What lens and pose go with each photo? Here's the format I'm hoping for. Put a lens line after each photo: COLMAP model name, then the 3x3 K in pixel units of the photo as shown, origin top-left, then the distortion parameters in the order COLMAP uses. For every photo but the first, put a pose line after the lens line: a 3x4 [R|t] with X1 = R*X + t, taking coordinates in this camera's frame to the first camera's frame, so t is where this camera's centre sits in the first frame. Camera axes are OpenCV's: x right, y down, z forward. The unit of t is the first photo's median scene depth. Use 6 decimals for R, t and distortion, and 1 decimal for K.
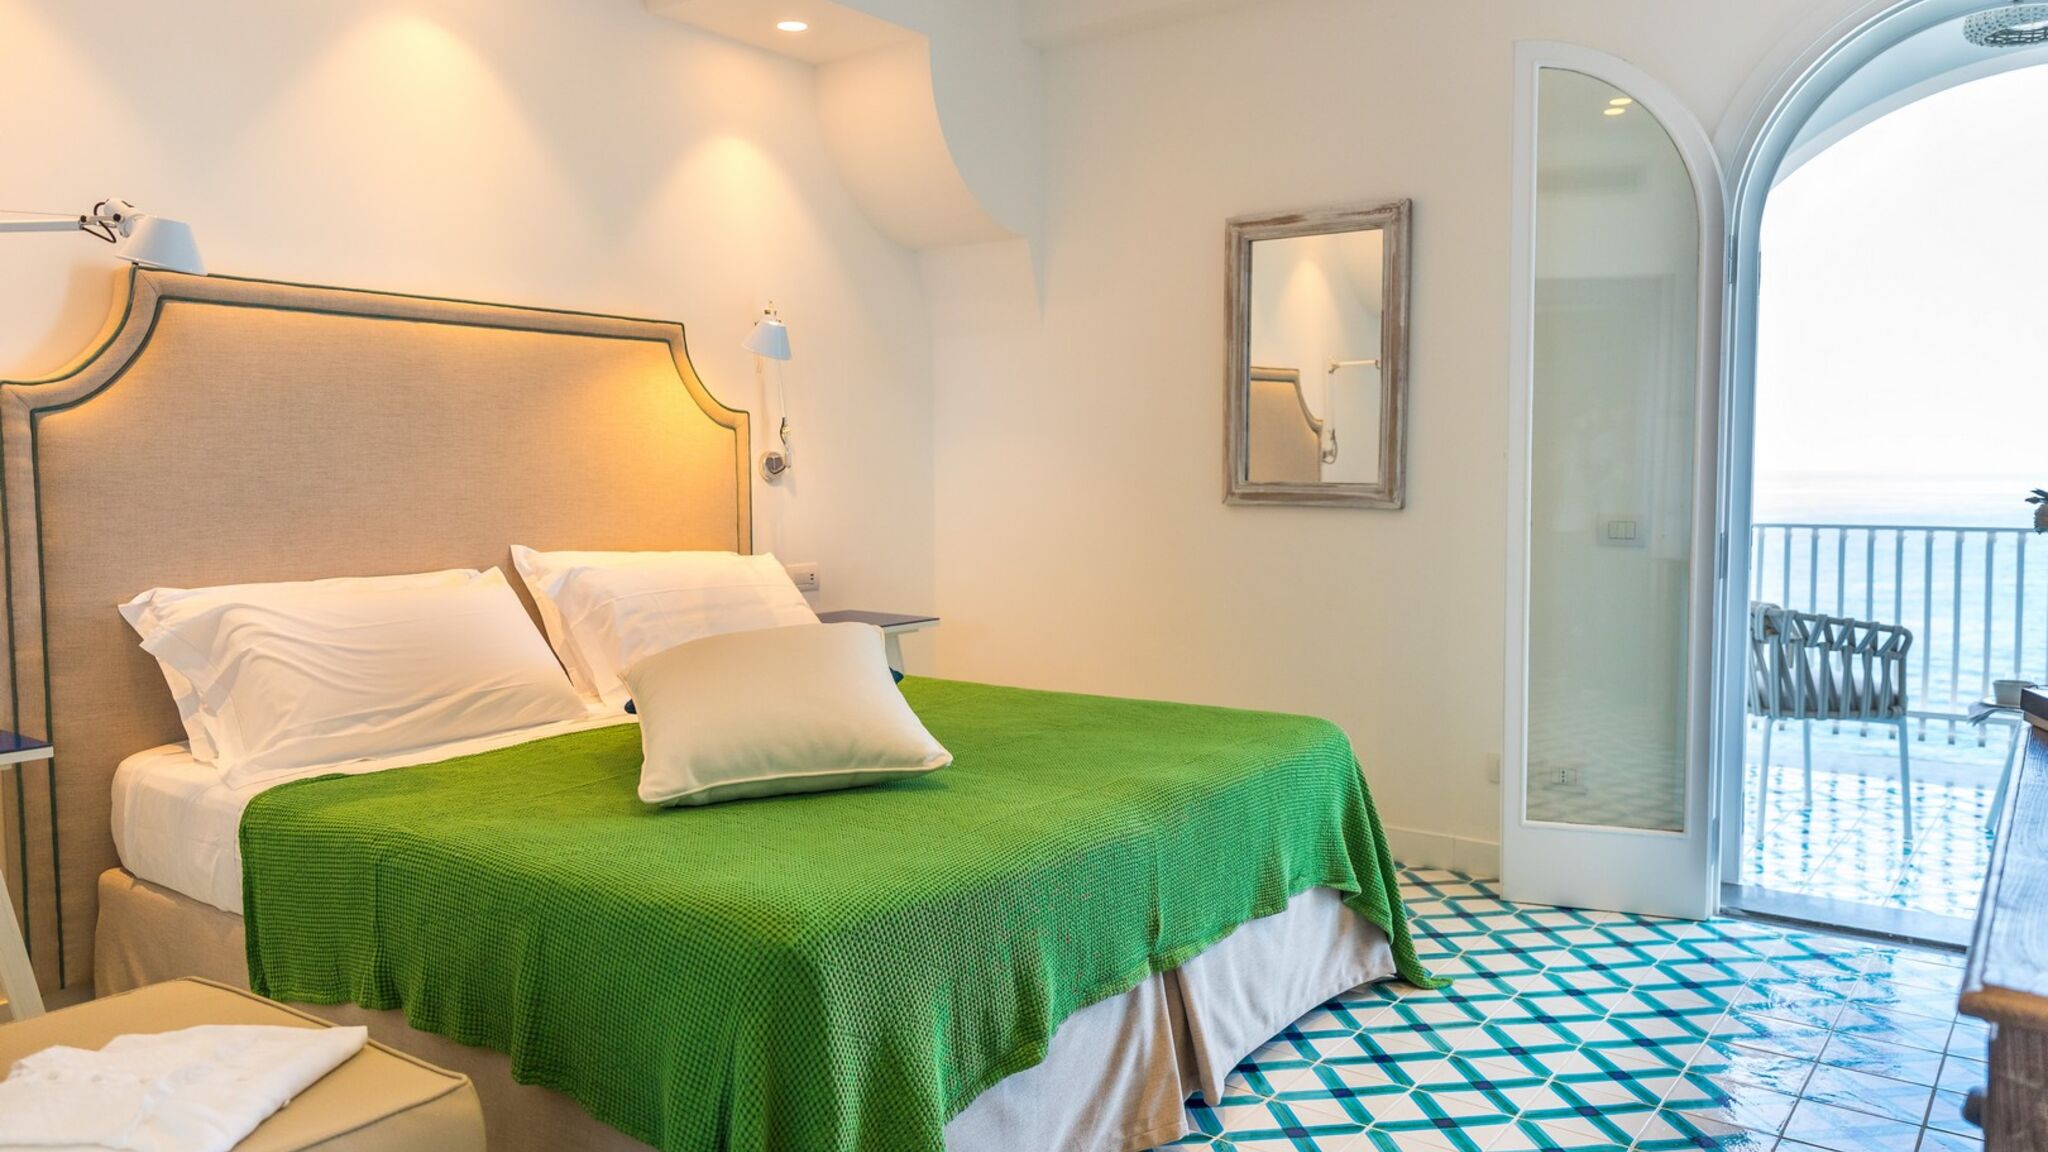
lens RADIAL K [[1479.4, 0, 1073.8], [0, 1479.4, 568.2], [0, 0, 1]] dist [0.010713, -0.005947]
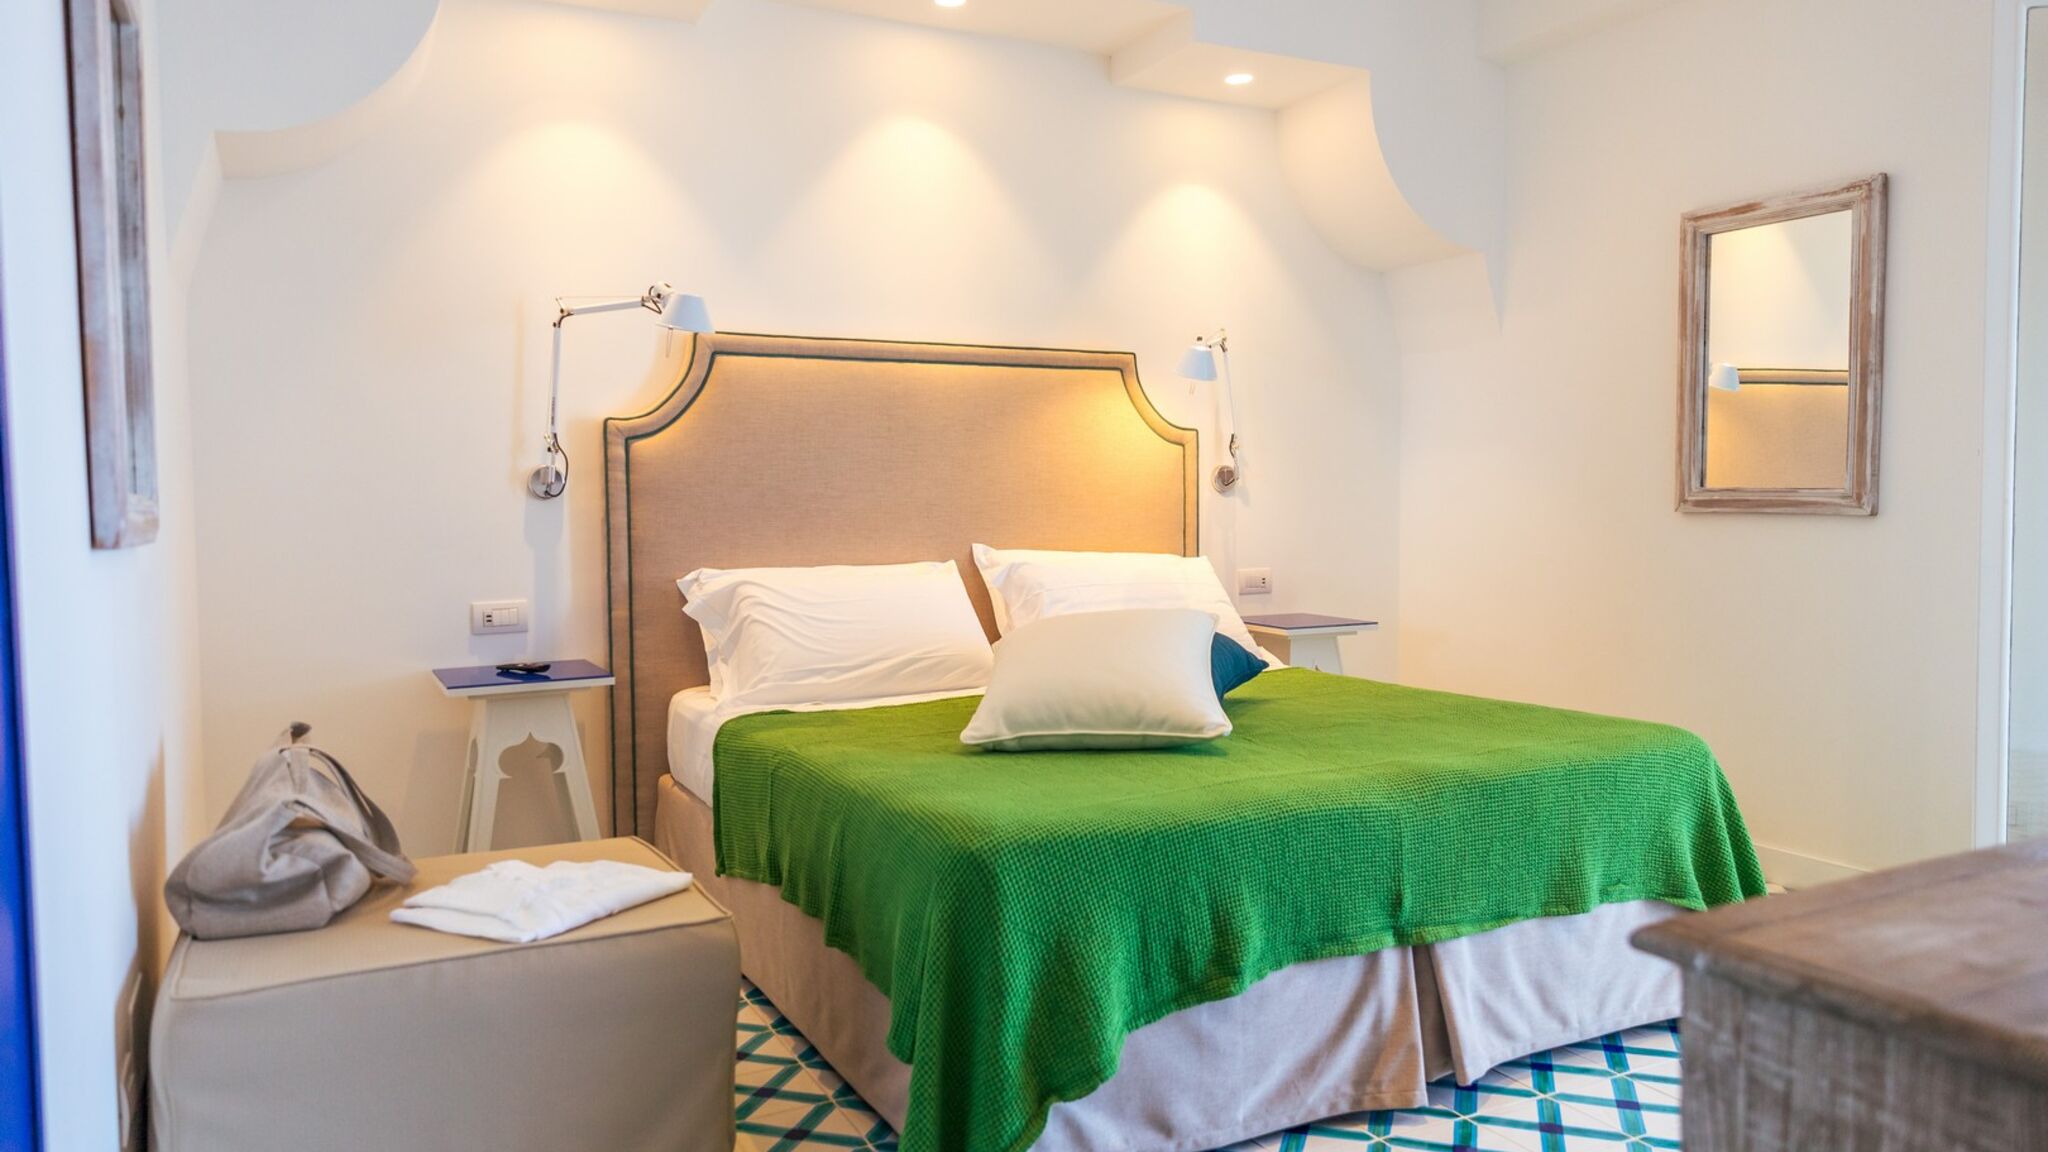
lens RADIAL K [[1479.4, 0, 1073.8], [0, 1479.4, 568.2], [0, 0, 1]] dist [0.010713, -0.005947]
pose [[0.889125, 0.013663, -0.457461, 0.301654], [-0.023868, 0.999578, -0.016536, 0.027785], [0.457042, 0.025621, 0.889076, -0.039070]]
